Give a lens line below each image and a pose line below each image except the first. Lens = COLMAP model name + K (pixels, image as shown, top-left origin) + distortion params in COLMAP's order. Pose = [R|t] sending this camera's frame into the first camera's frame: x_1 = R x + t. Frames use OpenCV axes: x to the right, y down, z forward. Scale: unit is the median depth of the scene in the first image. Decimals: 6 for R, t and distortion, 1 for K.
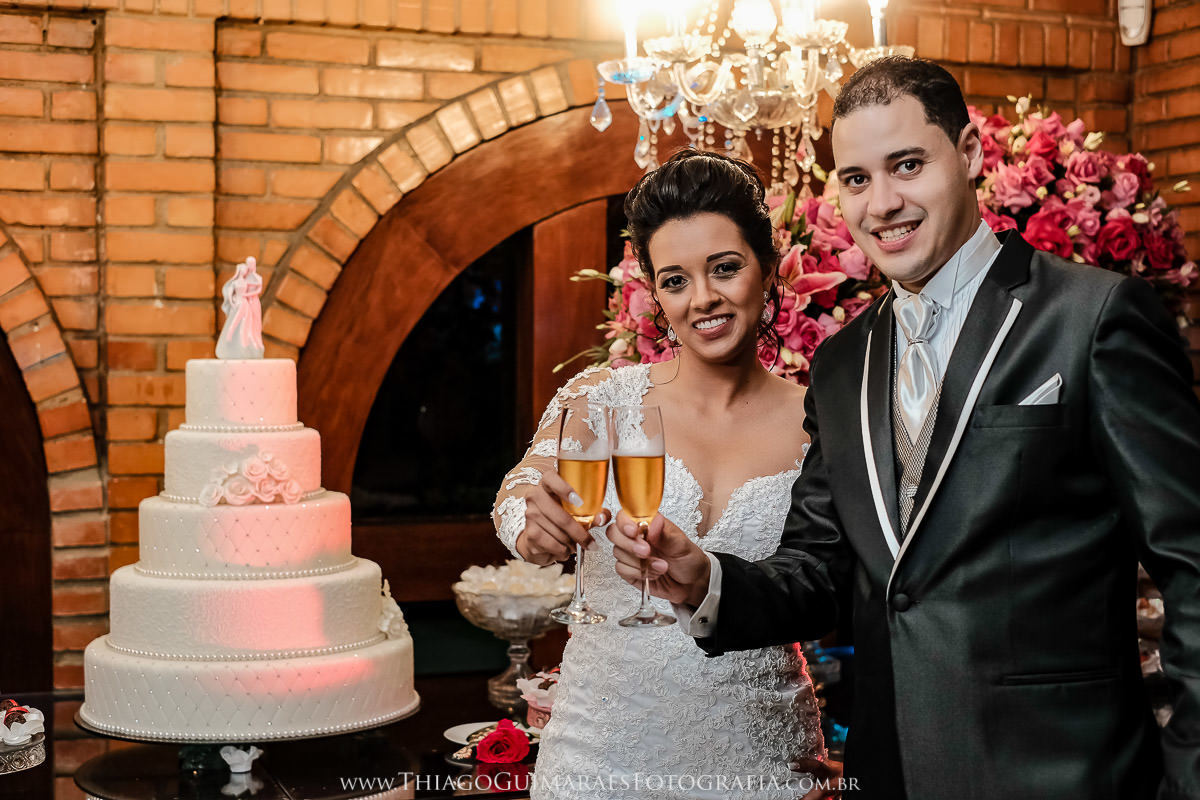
lens RADIAL K [[1918.0, 0, 600.0], [0, 1918.0, 400.0], [0, 0, 1]] dist [-0.082095, 0.076935]
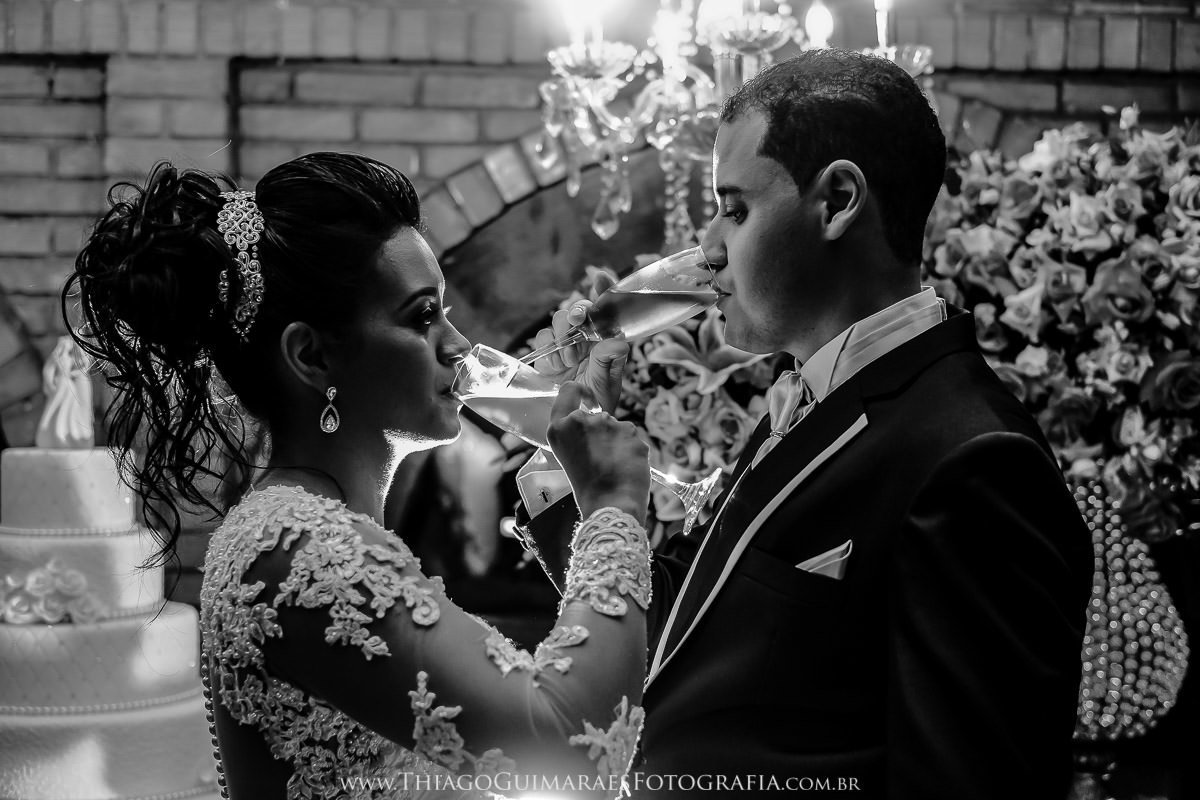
lens RADIAL K [[1918.0, 0, 600.0], [0, 1918.0, 400.0], [0, 0, 1]] dist [-0.082095, 0.076935]
pose [[0.956494, 0.001843, -0.291747, 0.247513], [-0.010895, 0.999508, -0.029404, -0.018267], [0.291549, 0.031303, 0.956043, 0.223263]]
